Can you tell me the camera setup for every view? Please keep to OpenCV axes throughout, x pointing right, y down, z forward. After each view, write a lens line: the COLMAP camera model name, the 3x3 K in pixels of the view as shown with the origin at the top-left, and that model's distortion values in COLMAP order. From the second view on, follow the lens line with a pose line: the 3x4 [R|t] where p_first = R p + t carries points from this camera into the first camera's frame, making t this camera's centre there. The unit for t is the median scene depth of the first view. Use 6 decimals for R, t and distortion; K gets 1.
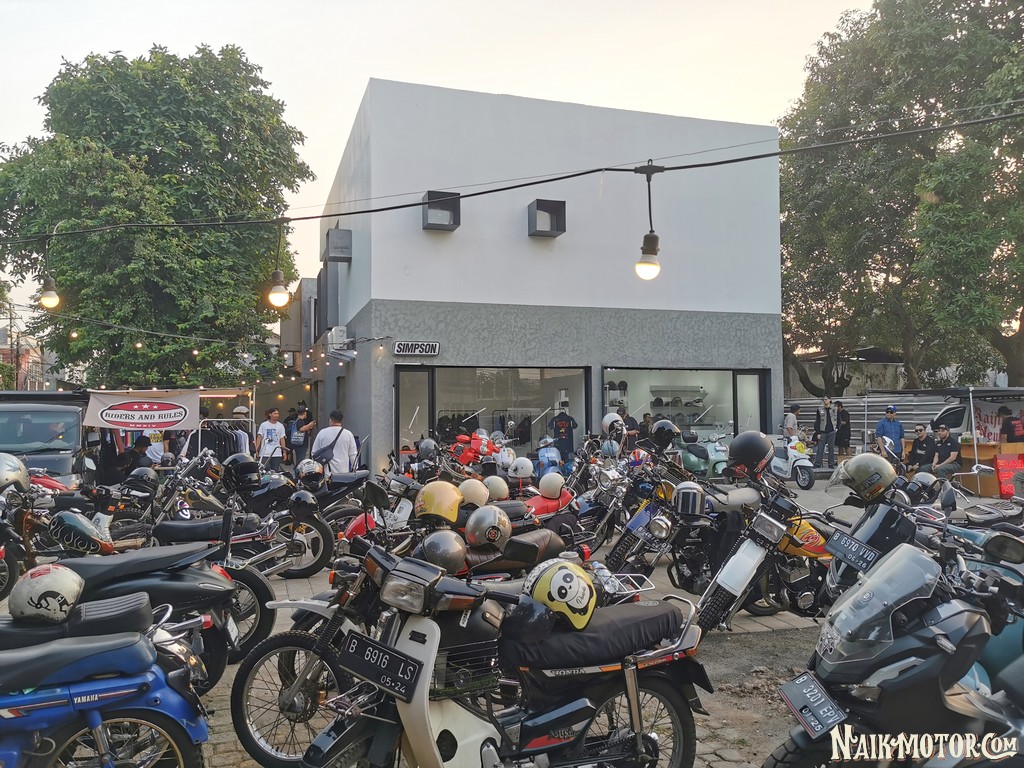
lens RADIAL K [[793.3, 0, 512.0], [0, 793.3, 384.0], [0, 0, 1]] dist [0.096839, -0.155544]
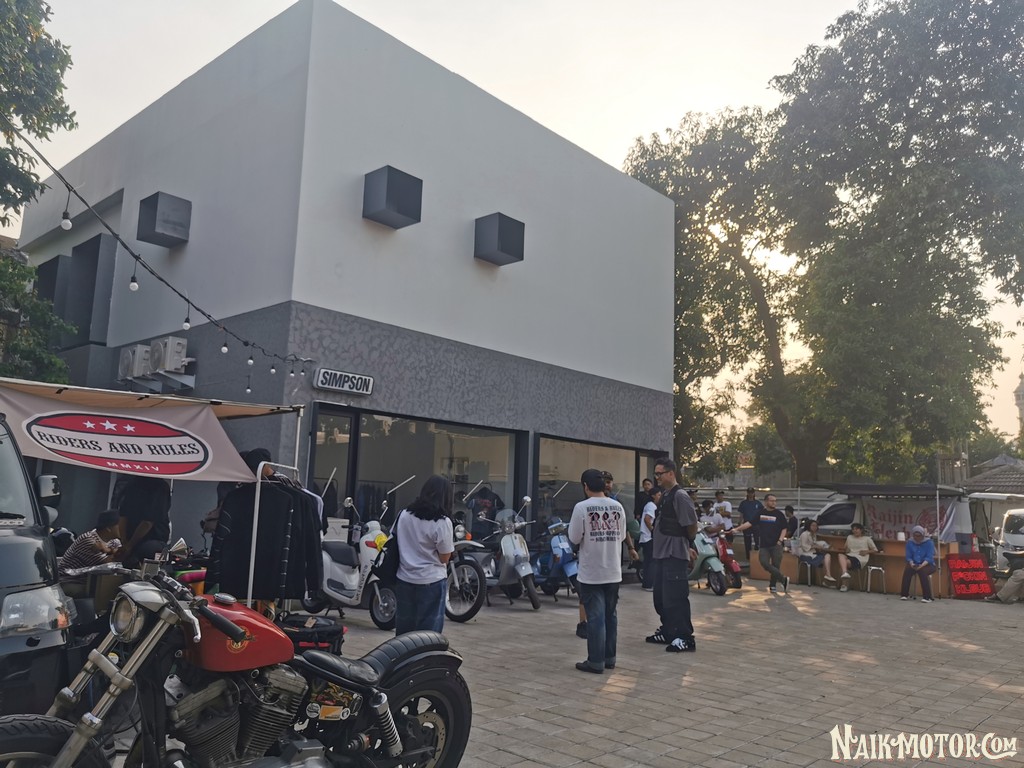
lens RADIAL K [[793.3, 0, 512.0], [0, 793.3, 384.0], [0, 0, 1]] dist [0.096839, -0.155544]
pose [[0.870124, 0.116638, 0.478832, -0.309567], [-0.066246, 0.990454, -0.120883, 0.028947], [-0.488361, 0.073462, 0.869544, 0.318869]]
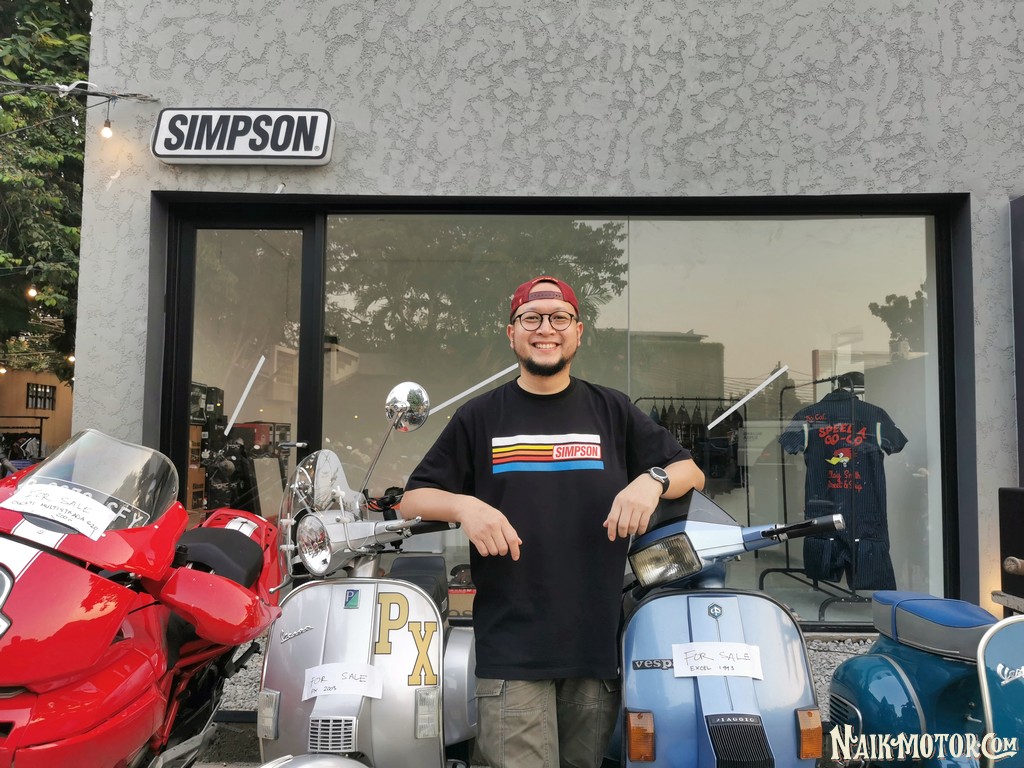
lens RADIAL K [[793.3, 0, 512.0], [0, 793.3, 384.0], [0, 0, 1]] dist [0.096839, -0.155544]
pose [[0.943116, -0.003411, -0.332445, 0.051885], [-0.005033, 0.999686, -0.024537, 0.042705], [0.332424, 0.024815, 0.942803, 0.744687]]
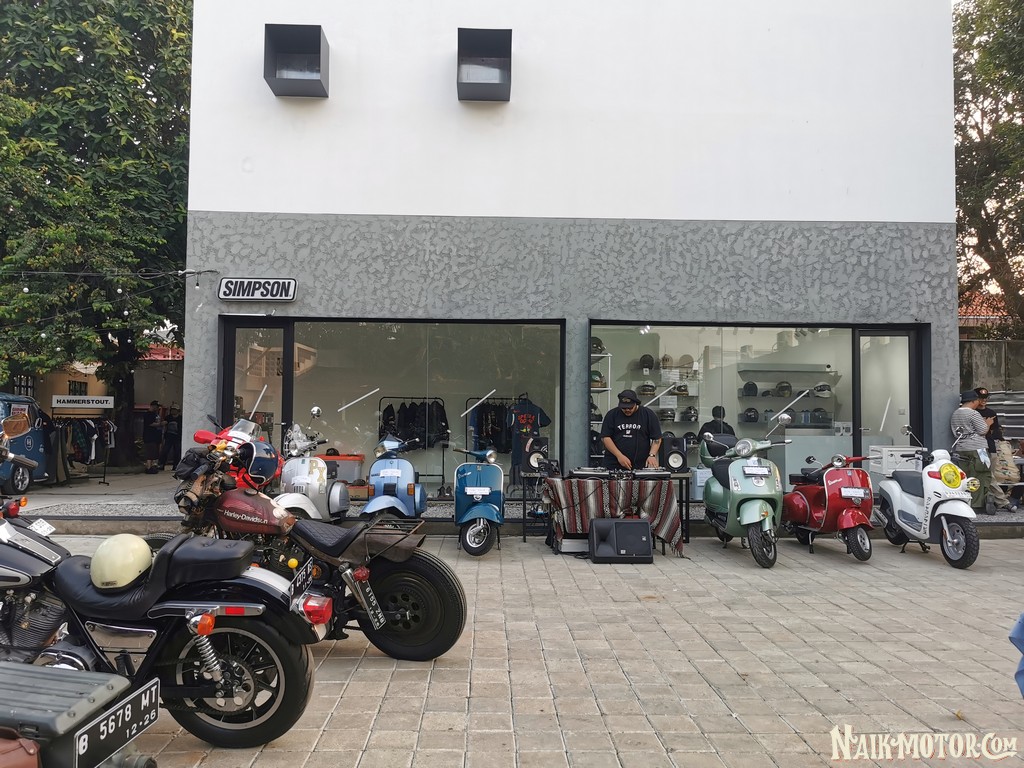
lens RADIAL K [[793.1, 0, 507.8], [0, 793.1, 384.5], [0, 0, 1]] dist [0.034959, 0.010661]
pose [[0.956064, 0.005569, -0.293105, 0.234273], [-0.006341, 0.999978, -0.001683, 0.027097], [0.293090, 0.003468, 0.956079, 0.449401]]
